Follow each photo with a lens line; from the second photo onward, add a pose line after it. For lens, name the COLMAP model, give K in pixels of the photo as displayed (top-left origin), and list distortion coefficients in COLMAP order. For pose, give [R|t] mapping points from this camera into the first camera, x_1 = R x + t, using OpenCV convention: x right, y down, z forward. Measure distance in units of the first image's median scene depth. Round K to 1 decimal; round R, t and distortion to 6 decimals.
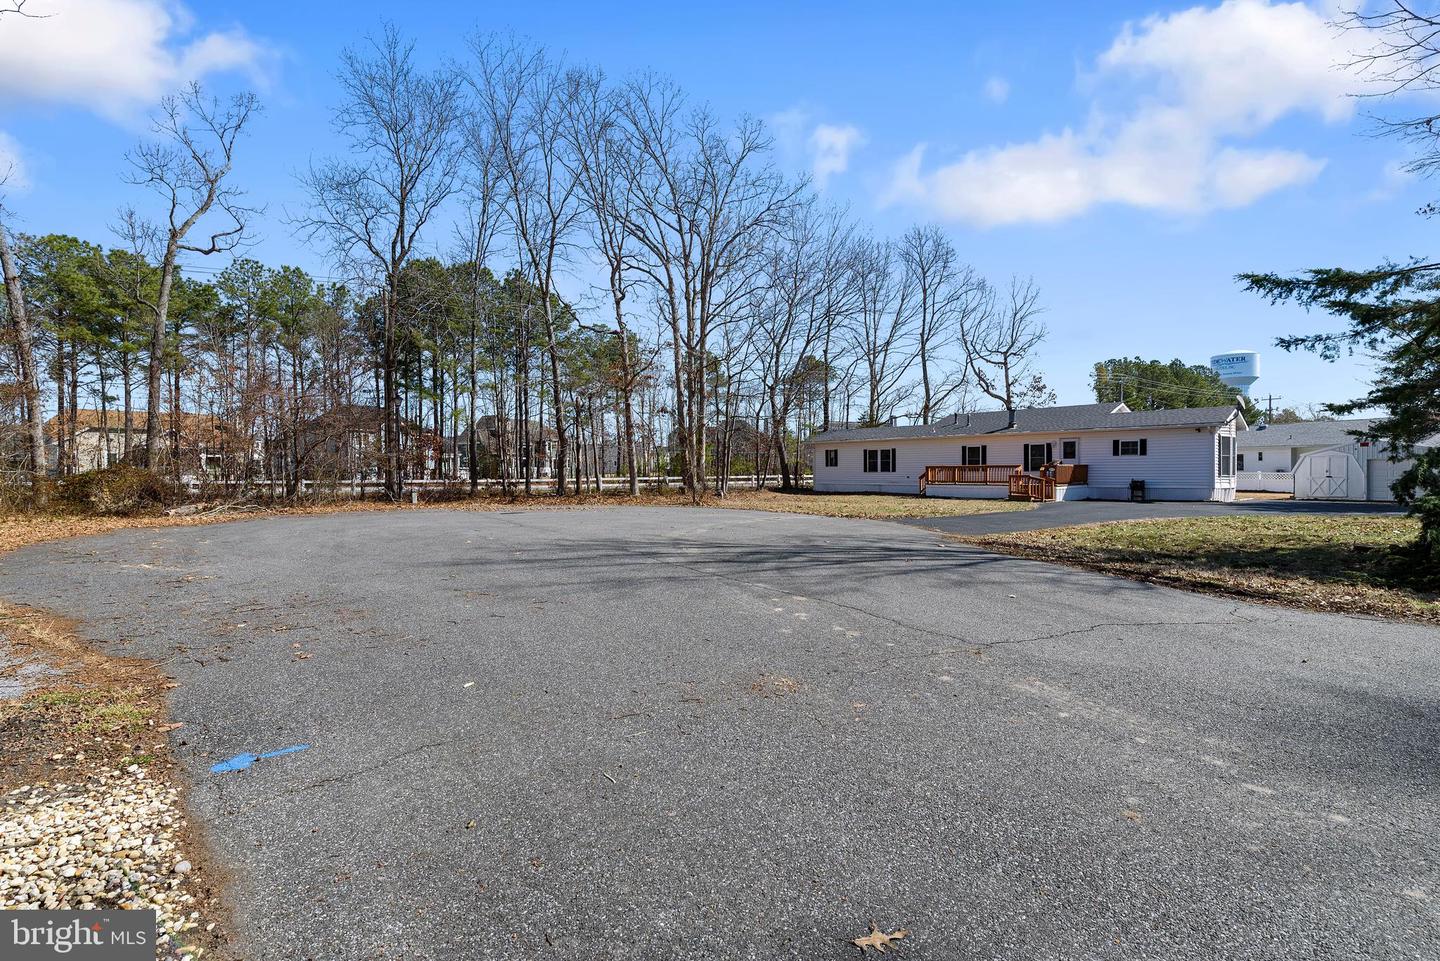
lens RADIAL K [[682.1, 0, 720.0], [0, 682.1, 480.5], [0, 0, 1]] dist [0.009585, -0.000726]
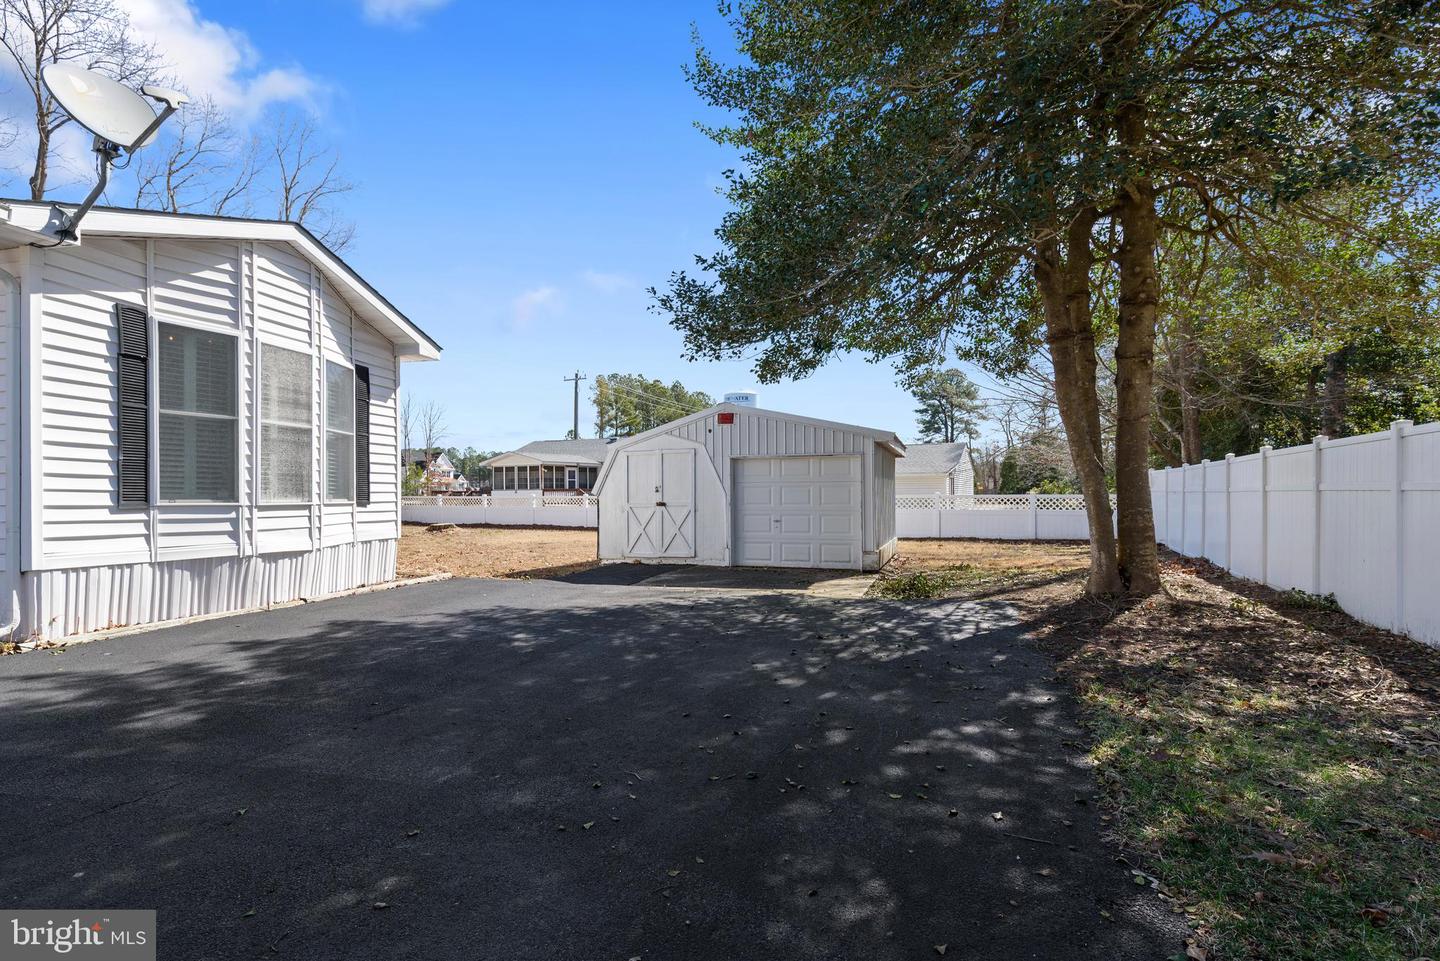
lens RADIAL K [[684.6, 0, 720.0], [0, 684.6, 480.5], [0, 0, 1]] dist [-0.000026, 0.000219]
pose [[0.828916, 0.014068, 0.559196, 0.461730], [0.007595, 0.999308, -0.036399, -0.003290], [-0.559321, 0.034419, 0.828236, 0.439649]]
